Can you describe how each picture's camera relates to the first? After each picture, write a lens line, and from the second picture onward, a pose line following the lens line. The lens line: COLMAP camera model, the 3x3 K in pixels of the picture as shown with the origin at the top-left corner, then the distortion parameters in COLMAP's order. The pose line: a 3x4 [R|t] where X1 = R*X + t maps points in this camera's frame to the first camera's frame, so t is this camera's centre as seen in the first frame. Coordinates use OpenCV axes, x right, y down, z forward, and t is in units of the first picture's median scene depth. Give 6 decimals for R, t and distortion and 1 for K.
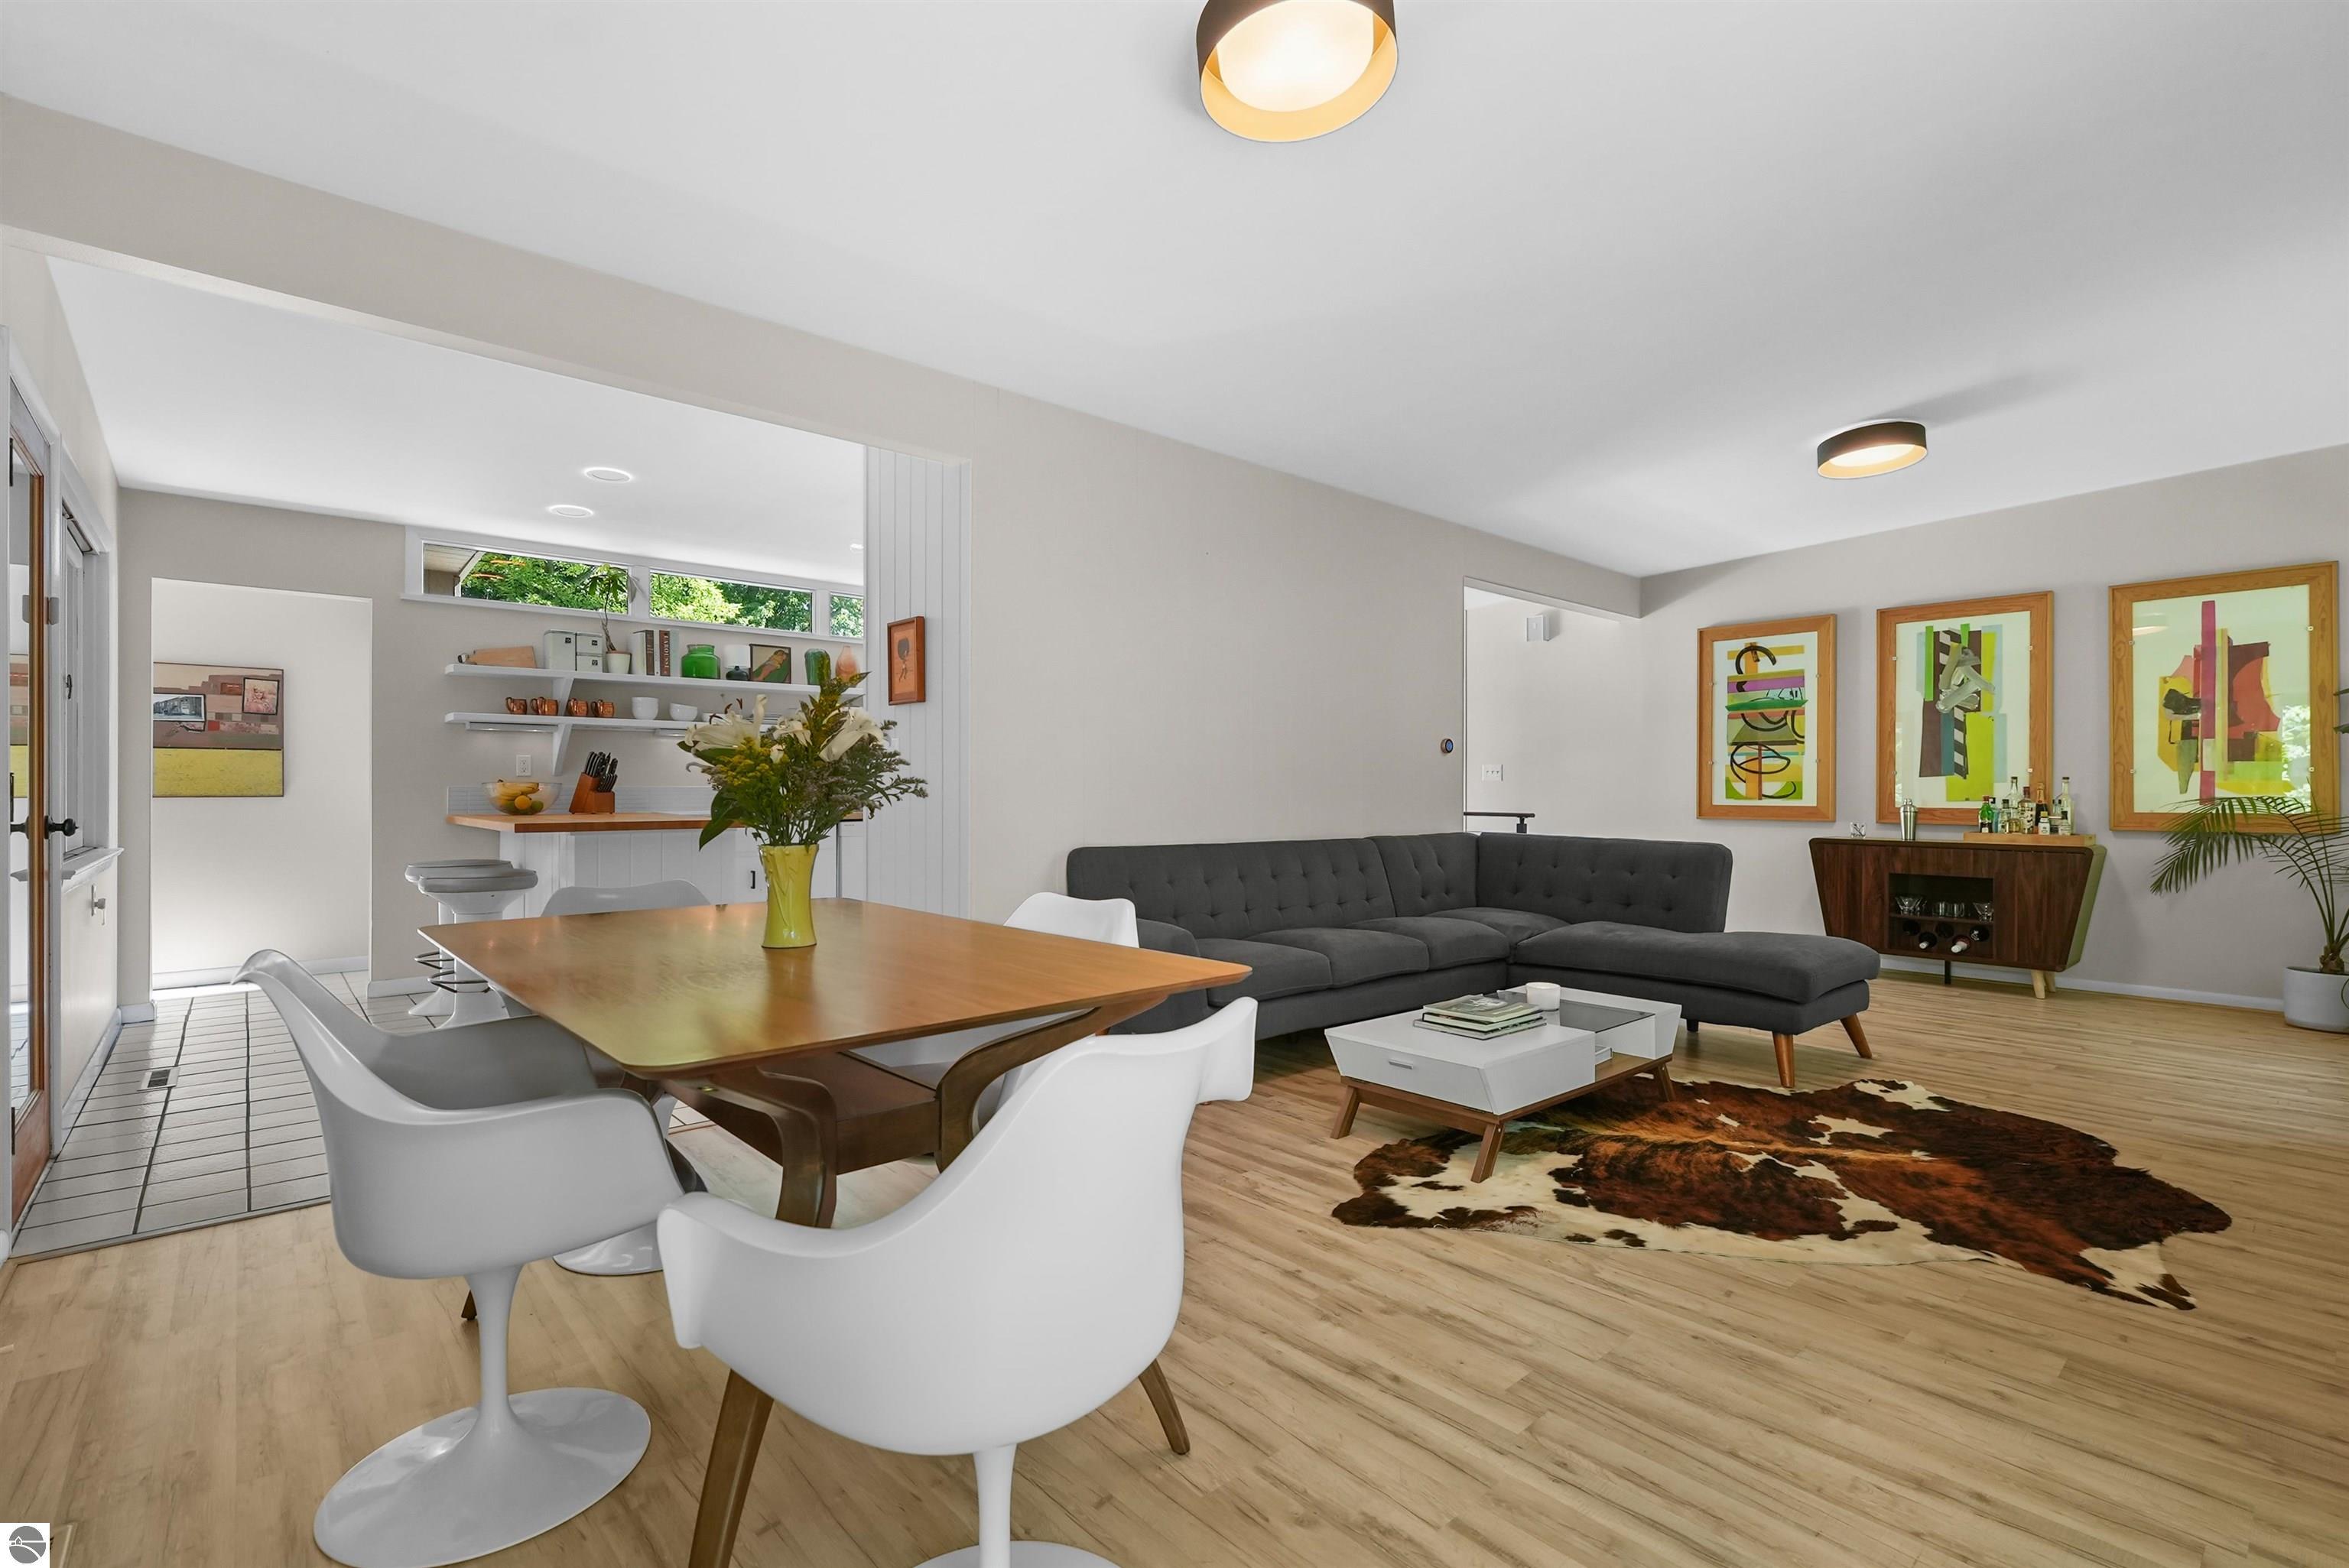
lens RADIAL K [[1051.6, 0, 1174.5], [0, 1051.6, 784.0], [0, 0, 1]] dist [0.000871, 0.000247]
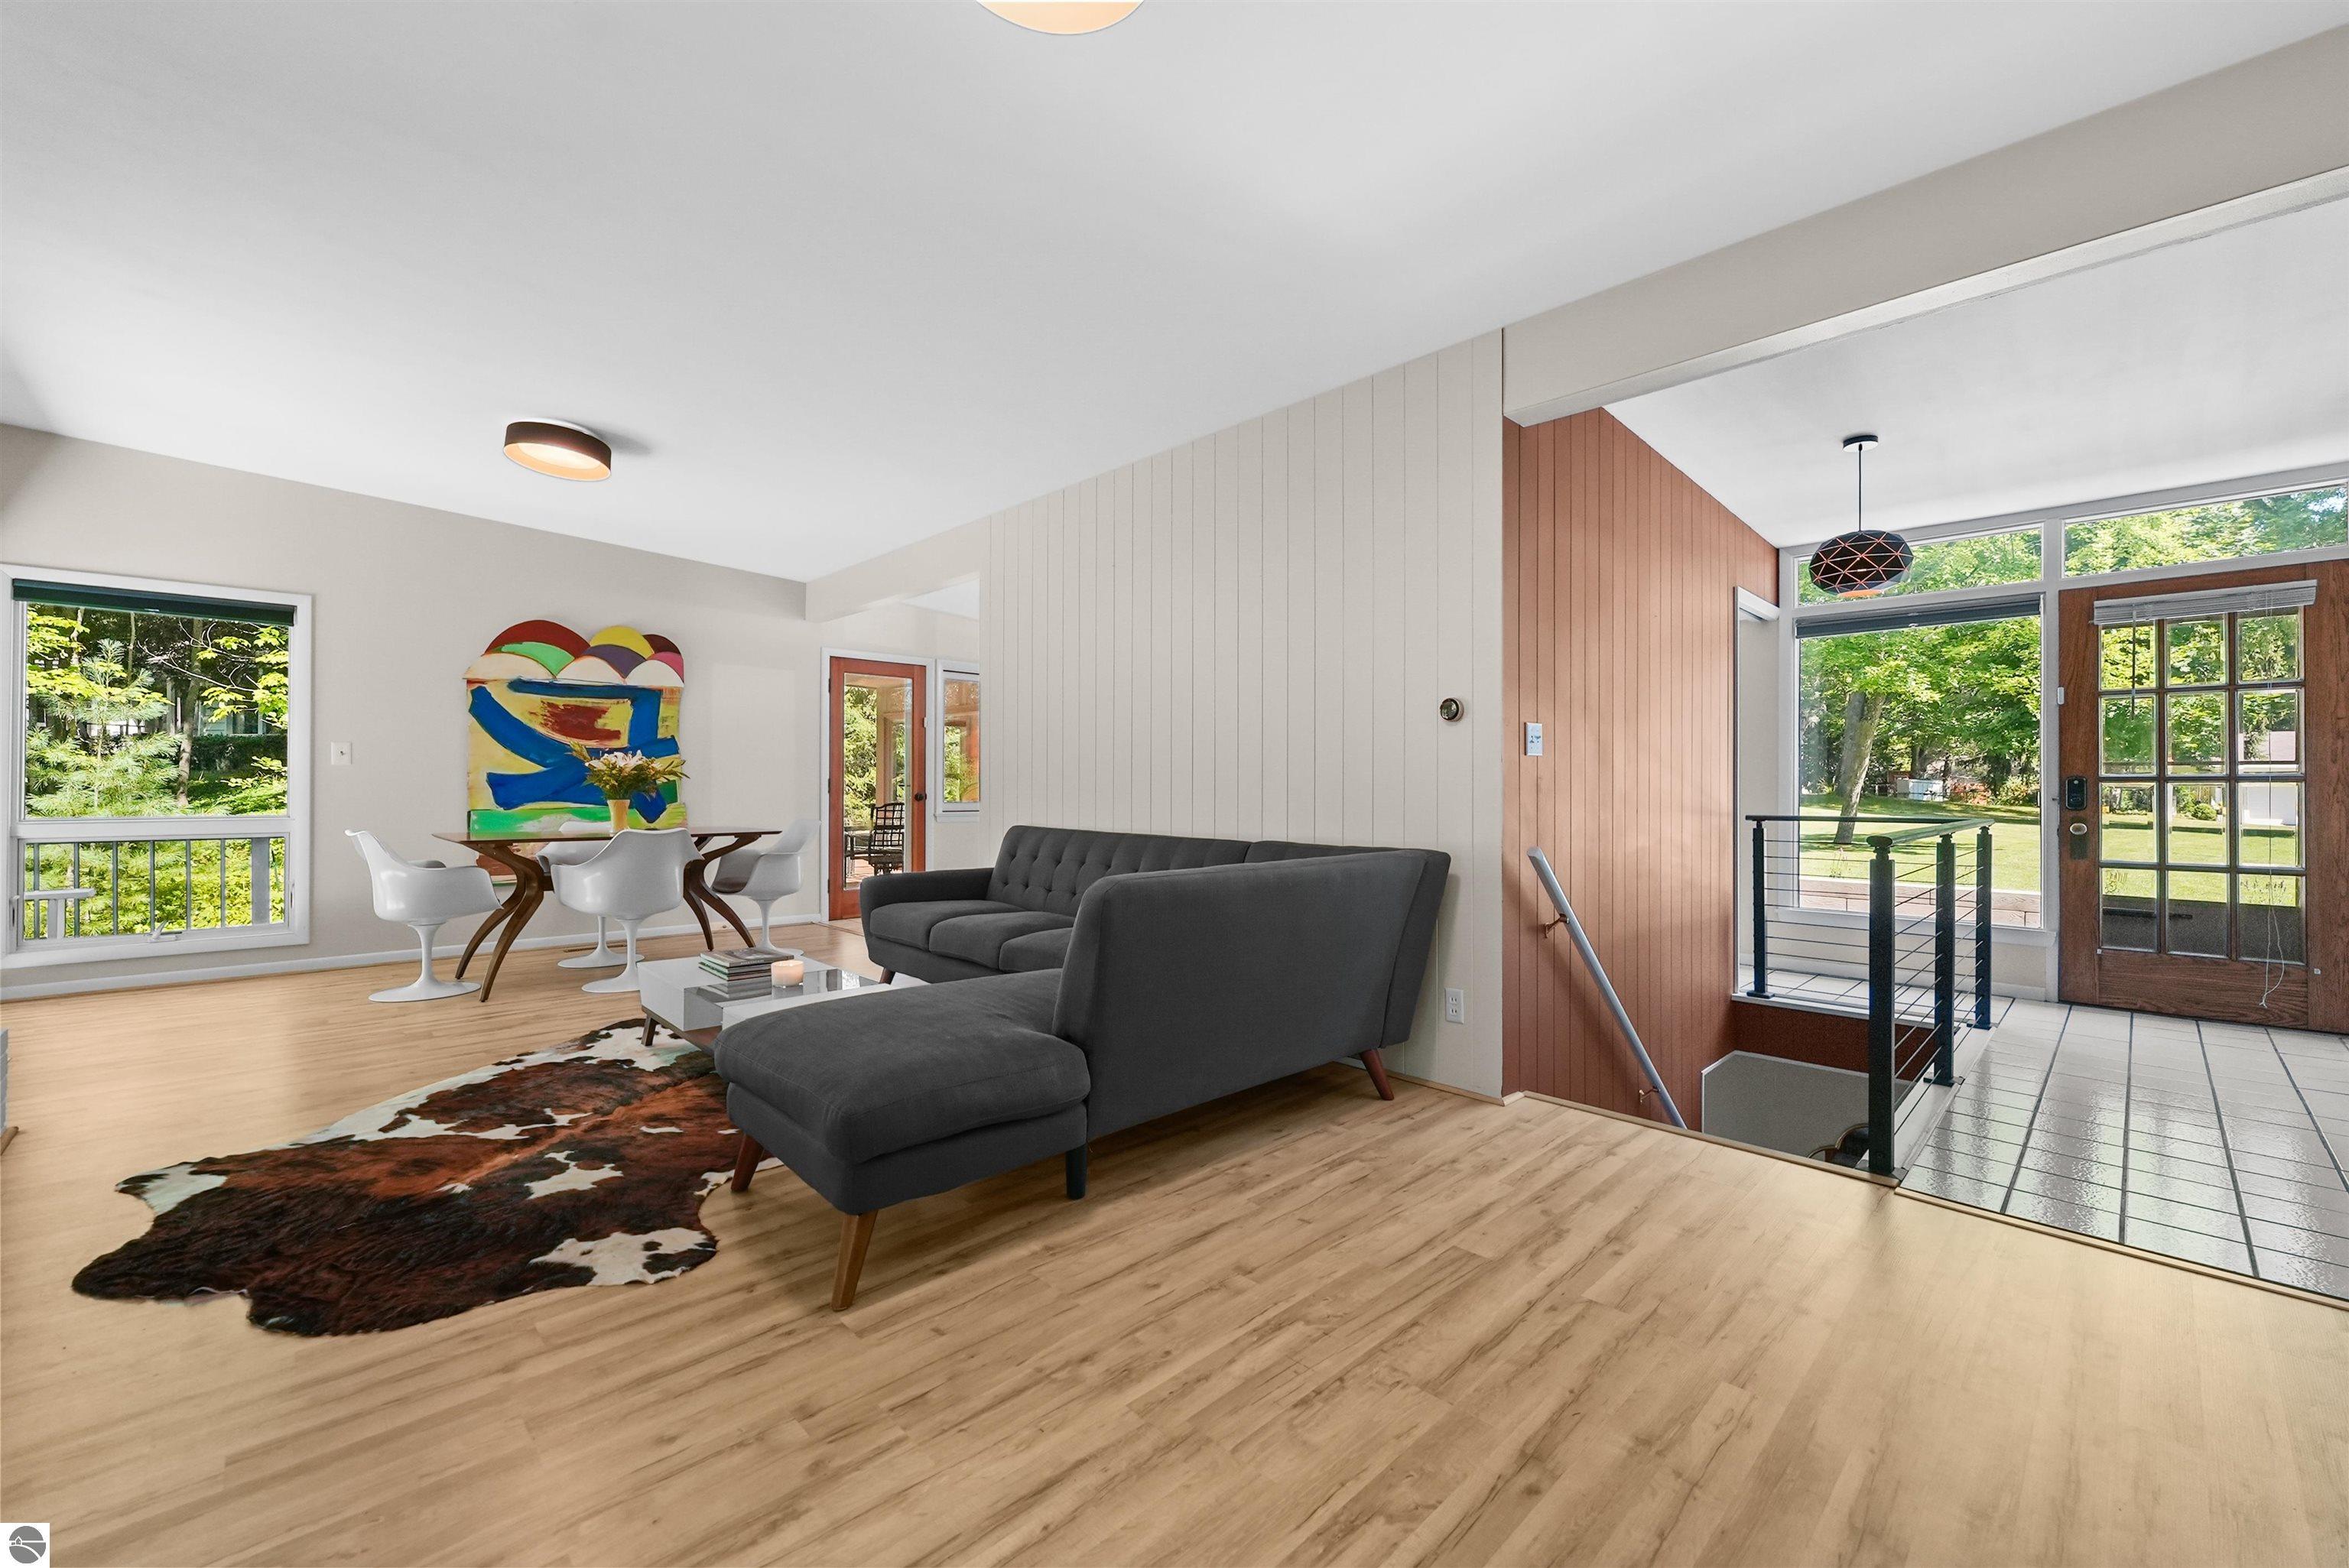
lens RADIAL K [[949.7, 0, 1198.8], [0, 949.7, 791.8], [0, 0, 1]] dist [0.000001, -0.000017]
pose [[0.056906, 0.007456, -0.998352, 0.903614], [0.003348, 0.999965, 0.007659, 0.009047], [0.998374, -0.003779, 0.056879, 0.926424]]
